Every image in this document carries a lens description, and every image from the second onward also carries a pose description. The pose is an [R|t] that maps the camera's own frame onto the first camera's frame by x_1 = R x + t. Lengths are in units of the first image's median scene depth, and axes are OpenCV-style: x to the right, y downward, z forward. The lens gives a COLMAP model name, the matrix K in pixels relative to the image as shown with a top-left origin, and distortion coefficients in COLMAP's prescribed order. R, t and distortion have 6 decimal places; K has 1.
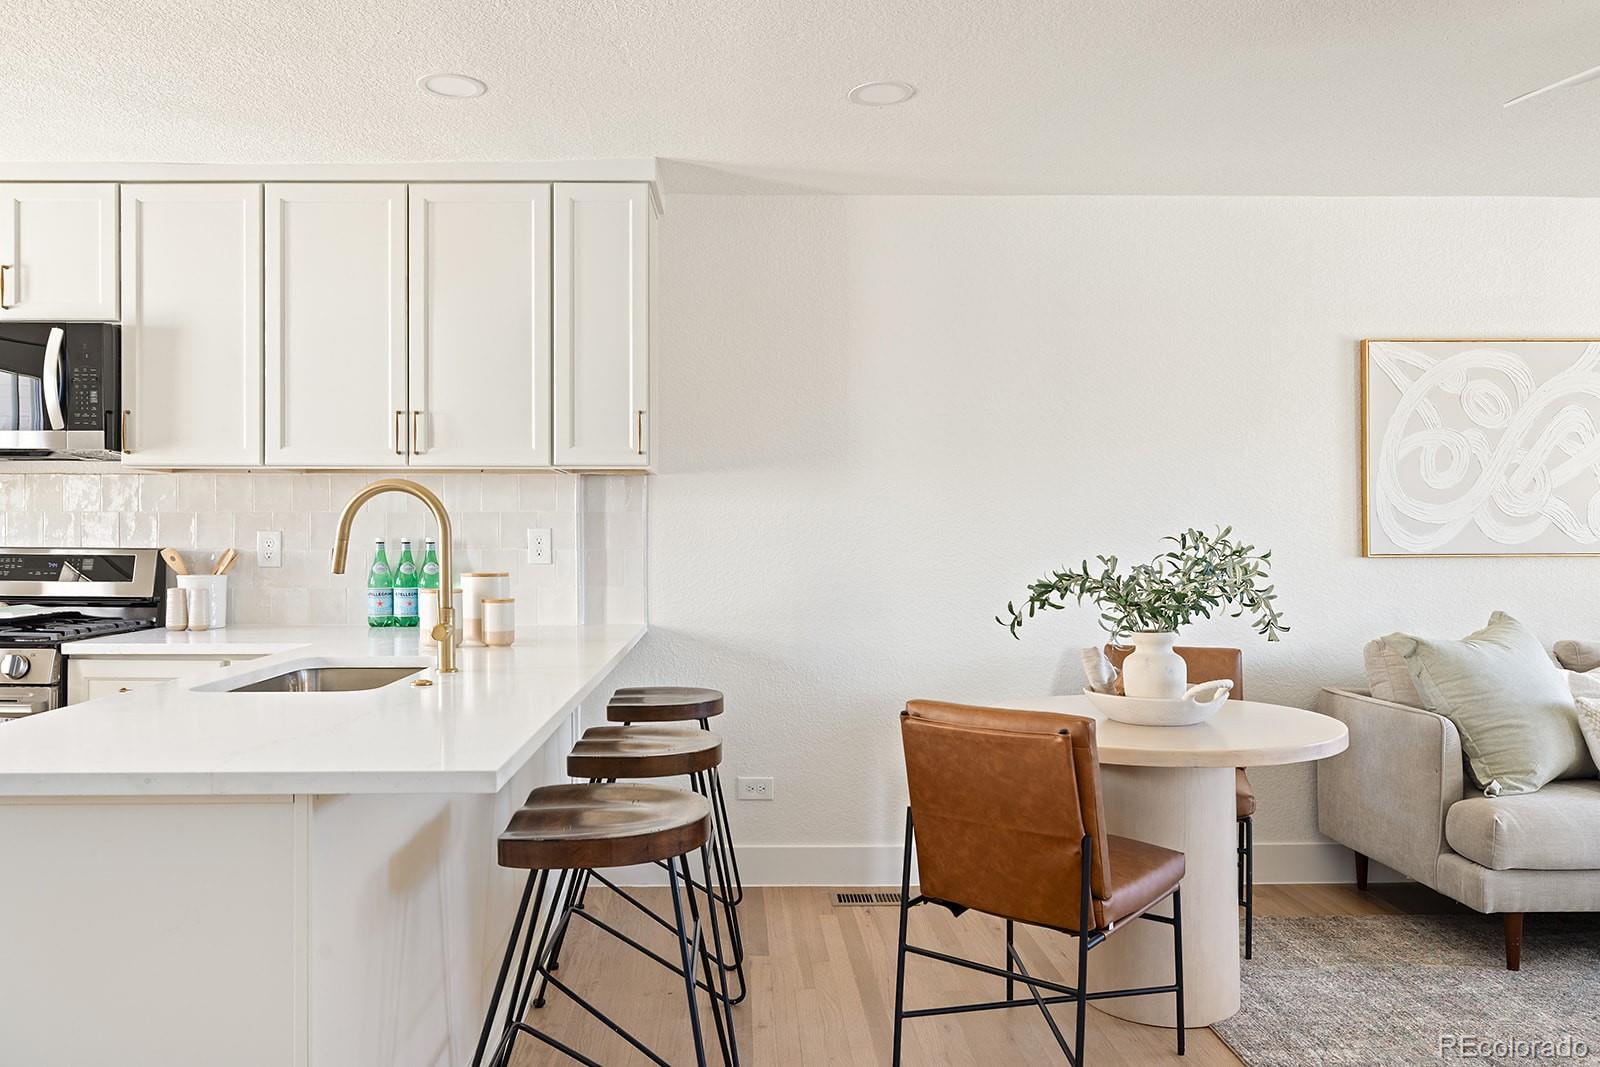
lens RADIAL K [[1138.4, 0, 734.9], [0, 1138.4, 537.6], [0, 0, 1]] dist [-0.005629, 0.004196]
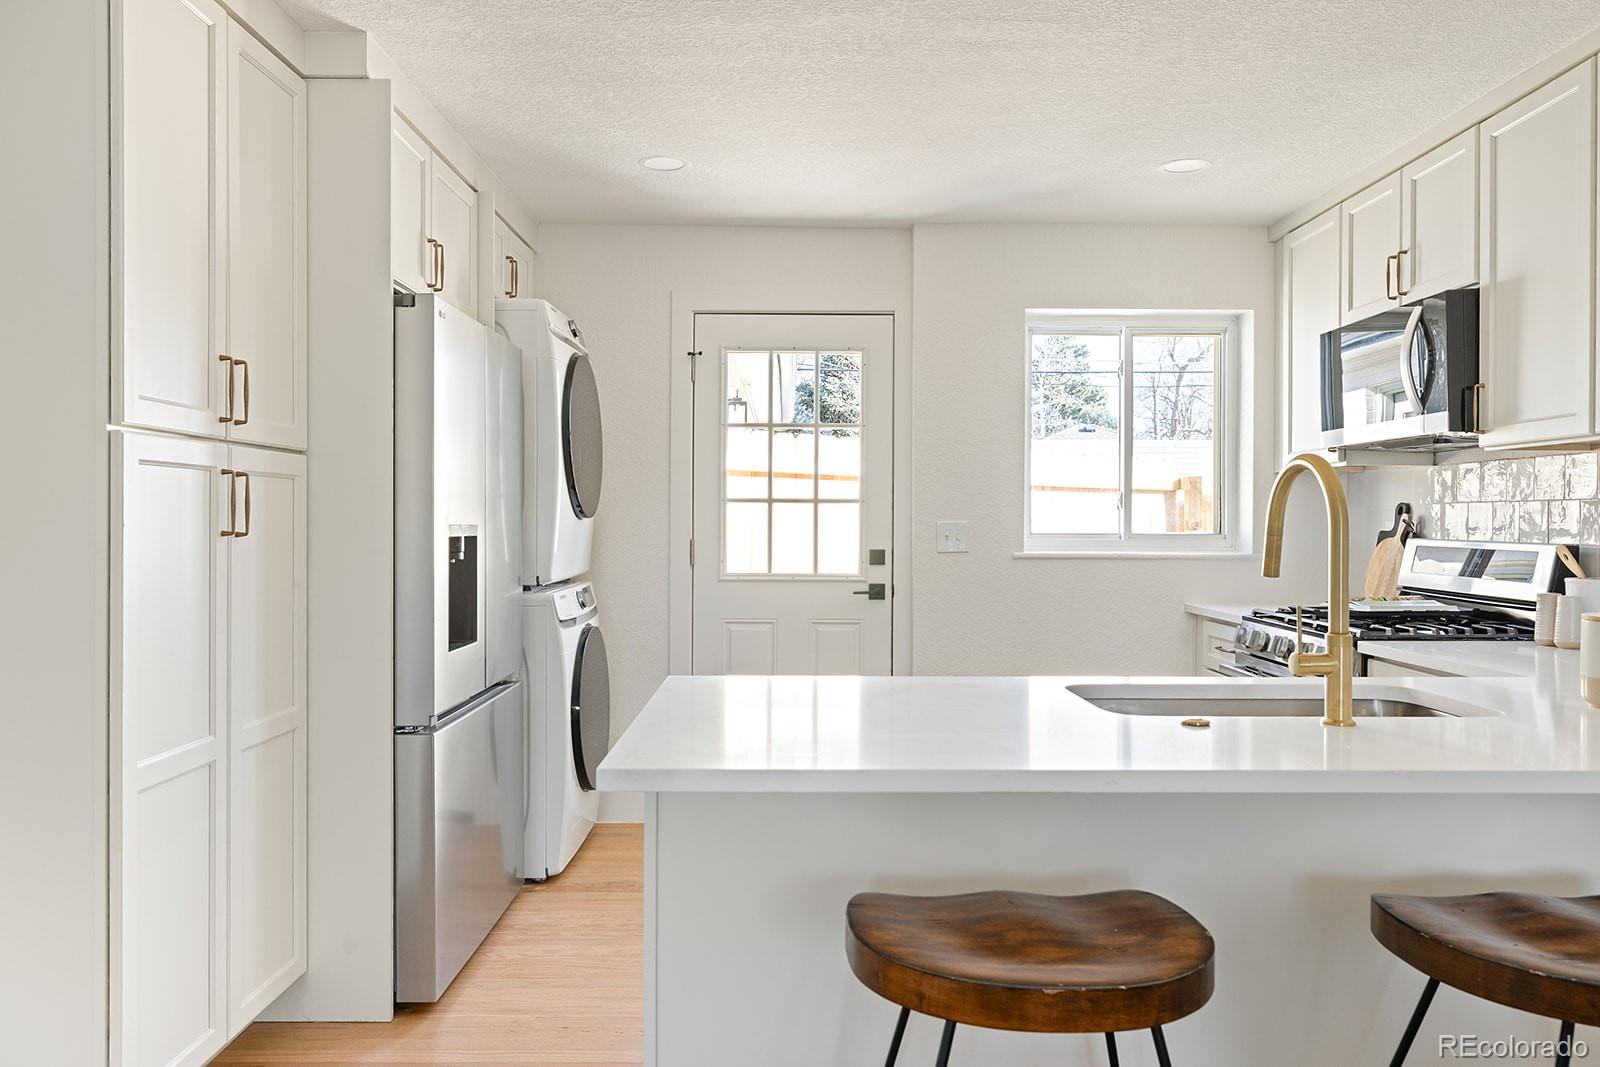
lens RADIAL K [[1138.4, 0, 790.6], [0, 1138.4, 529.8], [0, 0, 1]] dist [-0.005629, 0.004196]
pose [[0.002668, 0.005884, -0.999979, 0.332568], [-0.001173, 0.999982, 0.005881, -0.005243], [0.999996, 0.001157, 0.002675, 0.469974]]
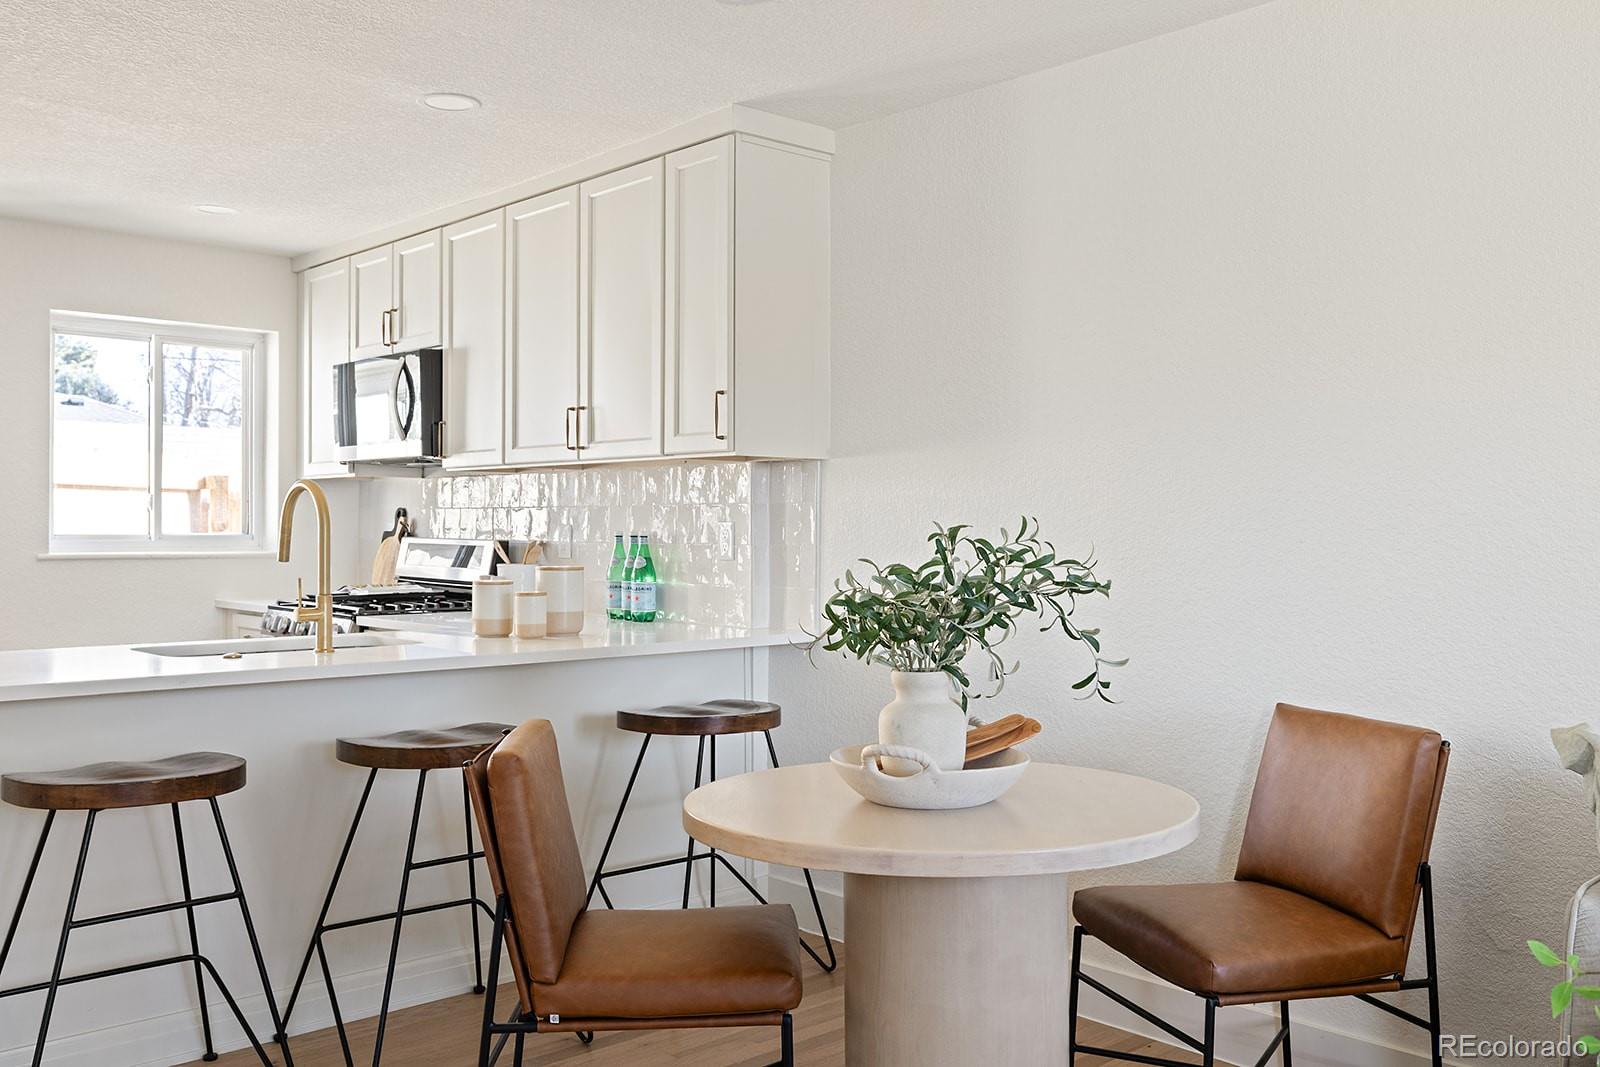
lens RADIAL K [[1407.0, 0, 809.9], [0, 1407.0, 526.5], [0, 0, 1]] dist [-0.011605, 0.042084]
pose [[0.677408, 0.001557, -0.735606, 0.784083], [-0.001907, 0.999998, 0.000360, -0.005184], [0.735605, 0.001159, 0.677410, 0.297299]]
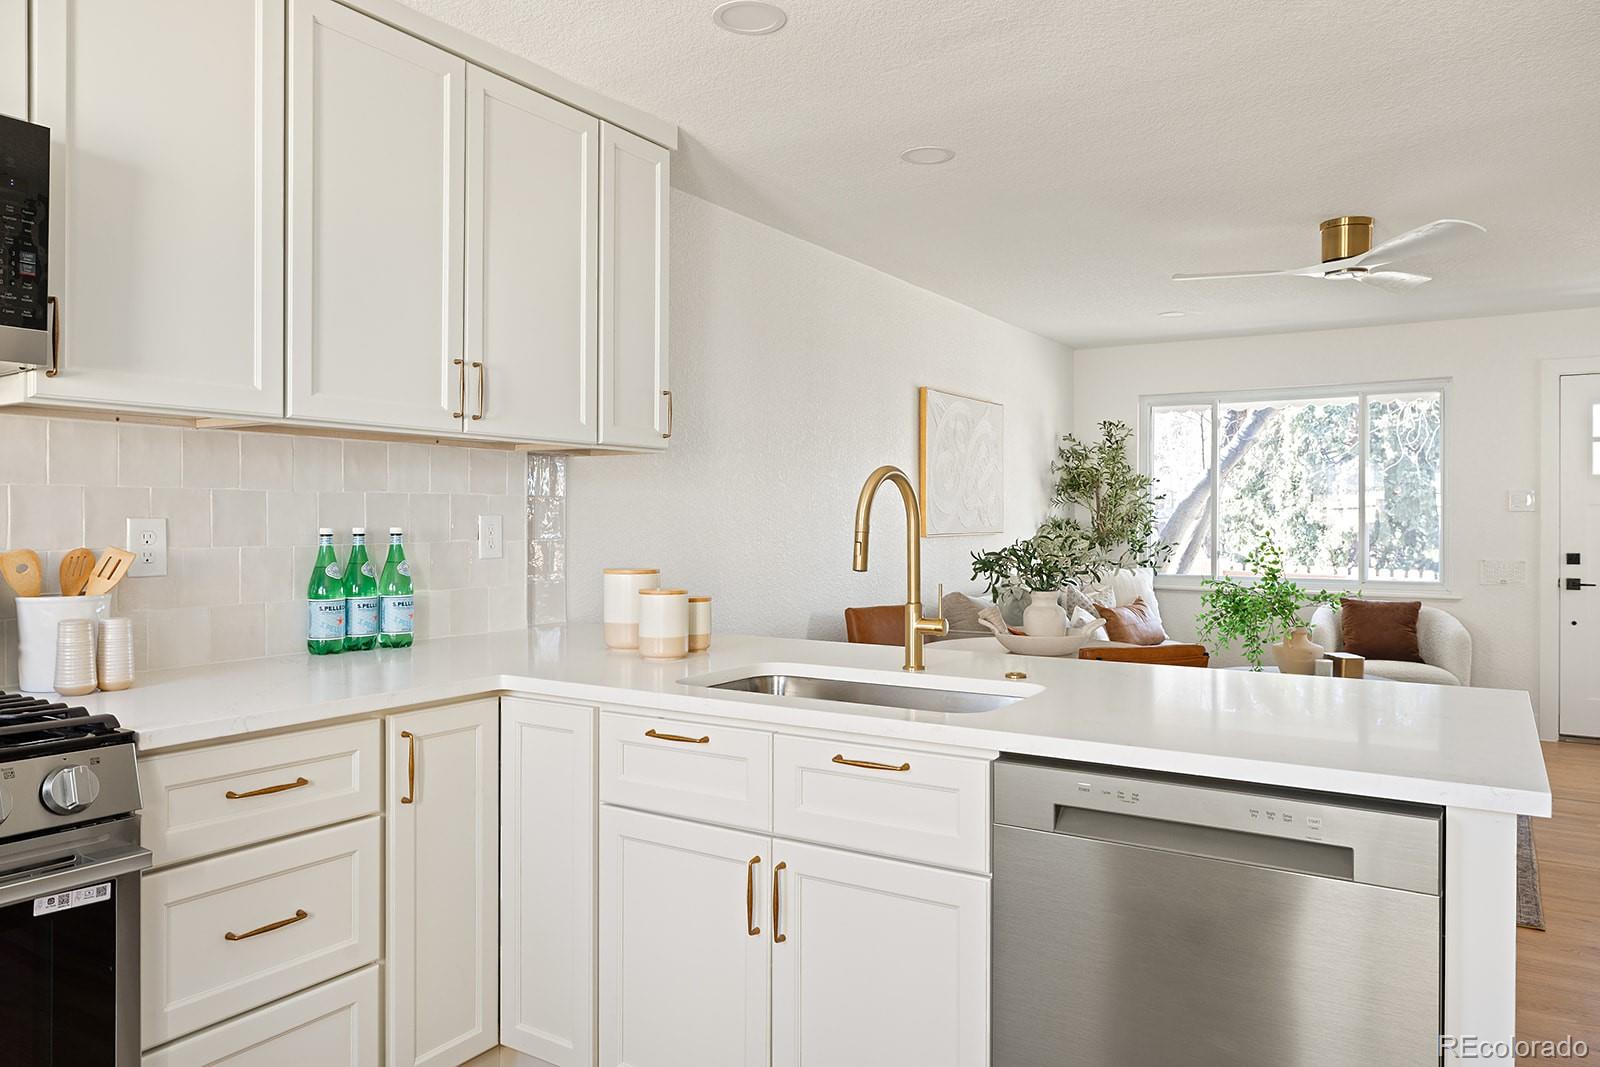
lens RADIAL K [[1080.5, 0, 801.4], [0, 1080.5, 523.6], [0, 0, 1]] dist [-0.000641, -0.002844]
pose [[0.543547, -0.003300, 0.839372, -0.771741], [-0.002207, 0.999983, 0.005361, -0.007313], [-0.839376, -0.004766, 0.543531, 0.419812]]
